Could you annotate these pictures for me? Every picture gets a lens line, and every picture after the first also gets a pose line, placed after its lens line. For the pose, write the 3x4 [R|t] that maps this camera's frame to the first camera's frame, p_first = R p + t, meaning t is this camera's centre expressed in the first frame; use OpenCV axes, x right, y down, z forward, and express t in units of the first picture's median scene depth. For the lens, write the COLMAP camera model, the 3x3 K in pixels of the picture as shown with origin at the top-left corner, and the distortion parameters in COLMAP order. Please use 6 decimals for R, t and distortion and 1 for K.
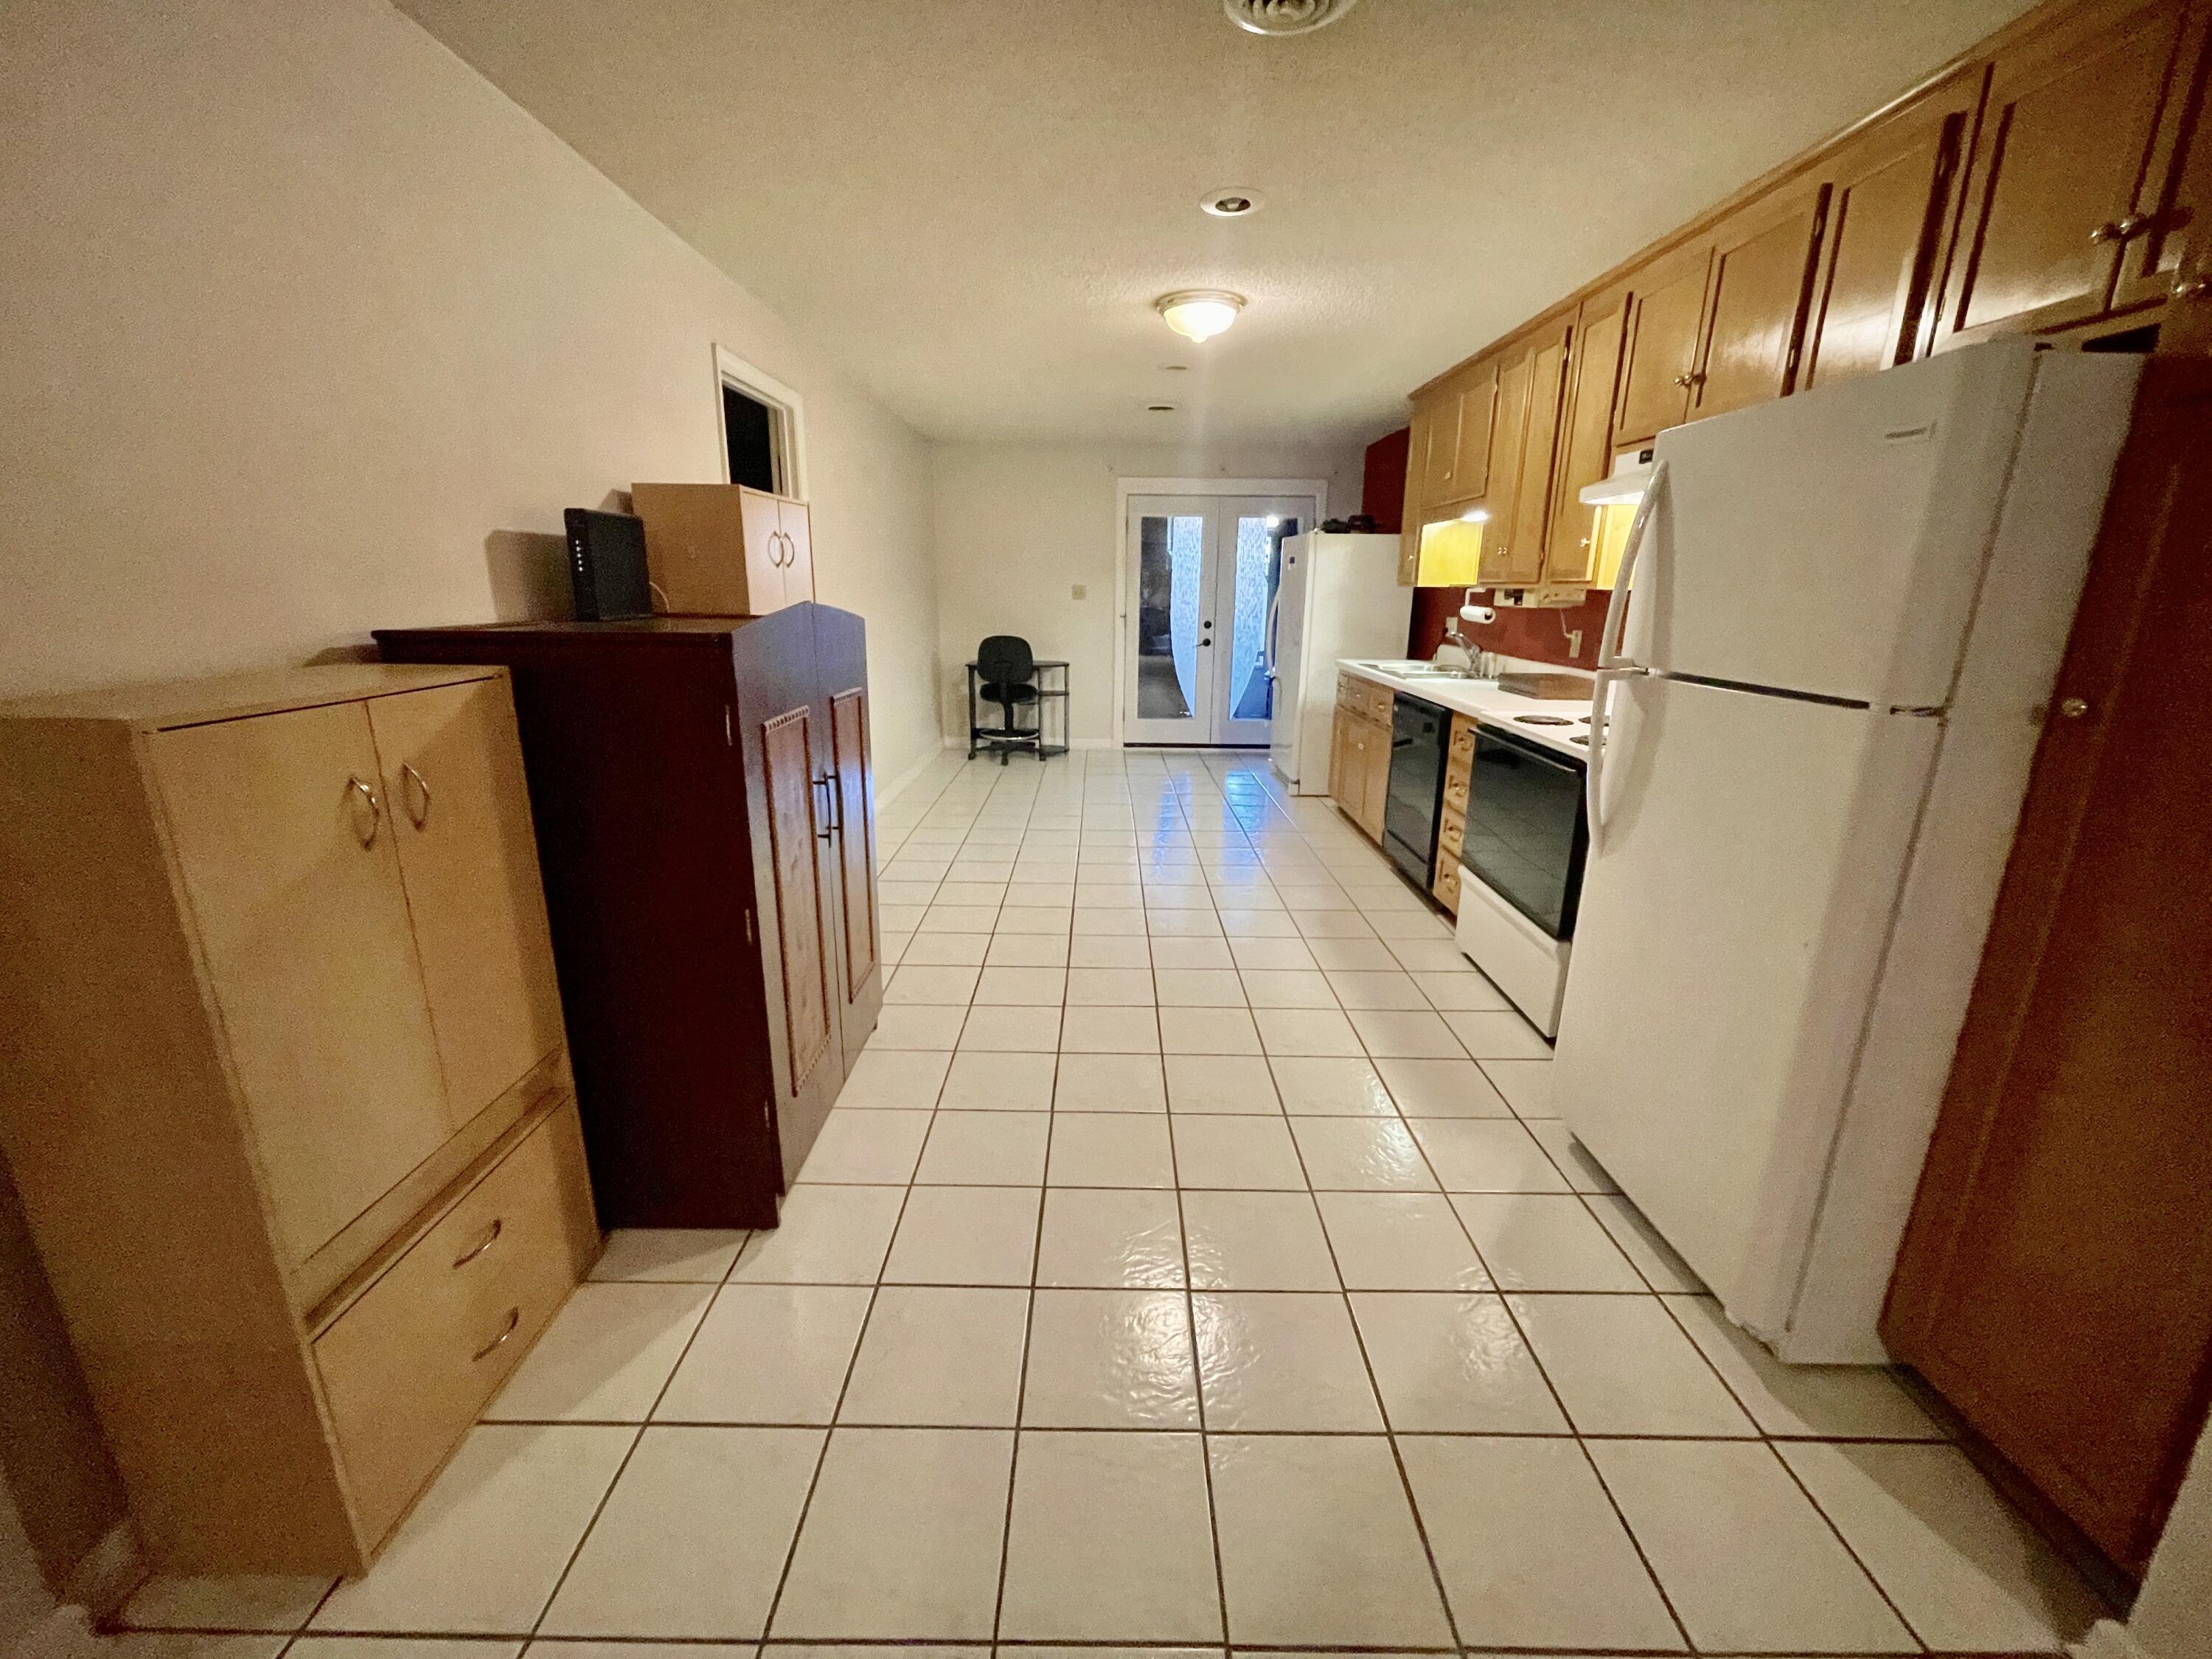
lens RADIAL K [[900.4, 0, 1109.1], [0, 900.4, 826.8], [0, 0, 1]] dist [-0.000694, -0.000116]
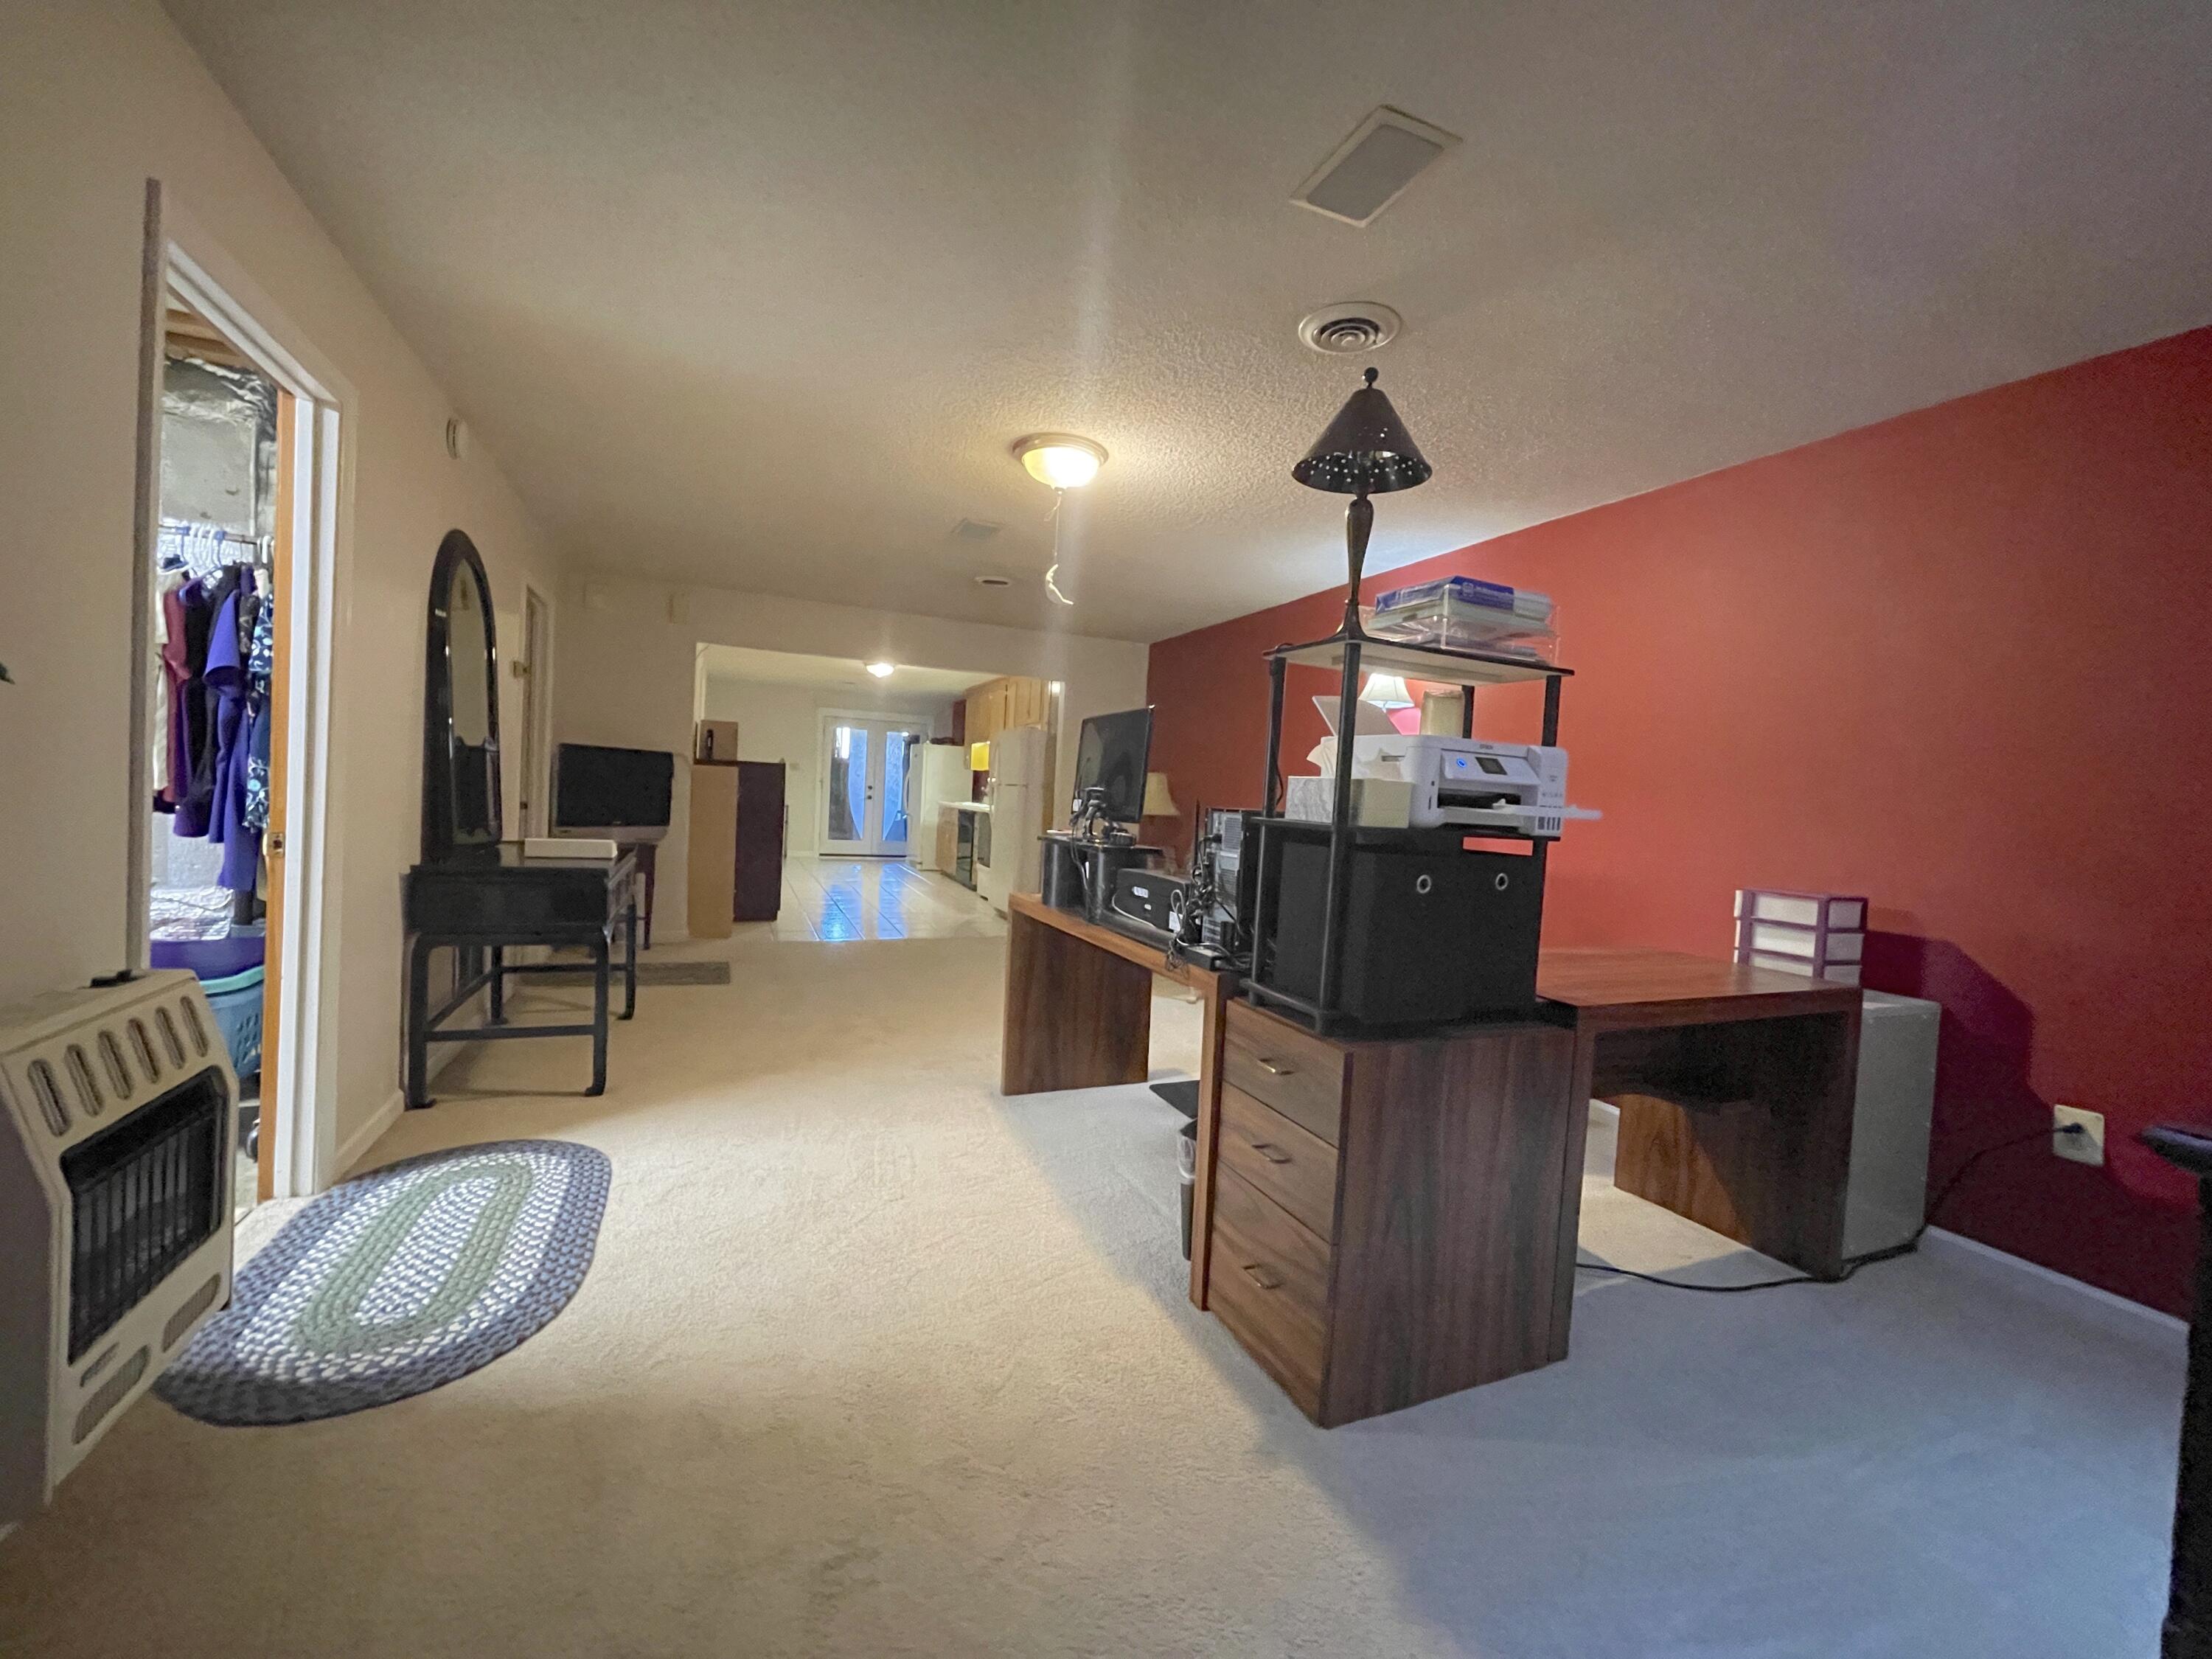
lens RADIAL K [[900.4, 0, 1109.1], [0, 900.4, 822.3], [0, 0, 1]] dist [-0.000694, -0.000116]
pose [[0.918701, 0.028950, 0.393891, -0.188902], [0.057099, 0.977097, -0.204990, 0.286354], [-0.390804, 0.210816, 0.896007, -0.938254]]
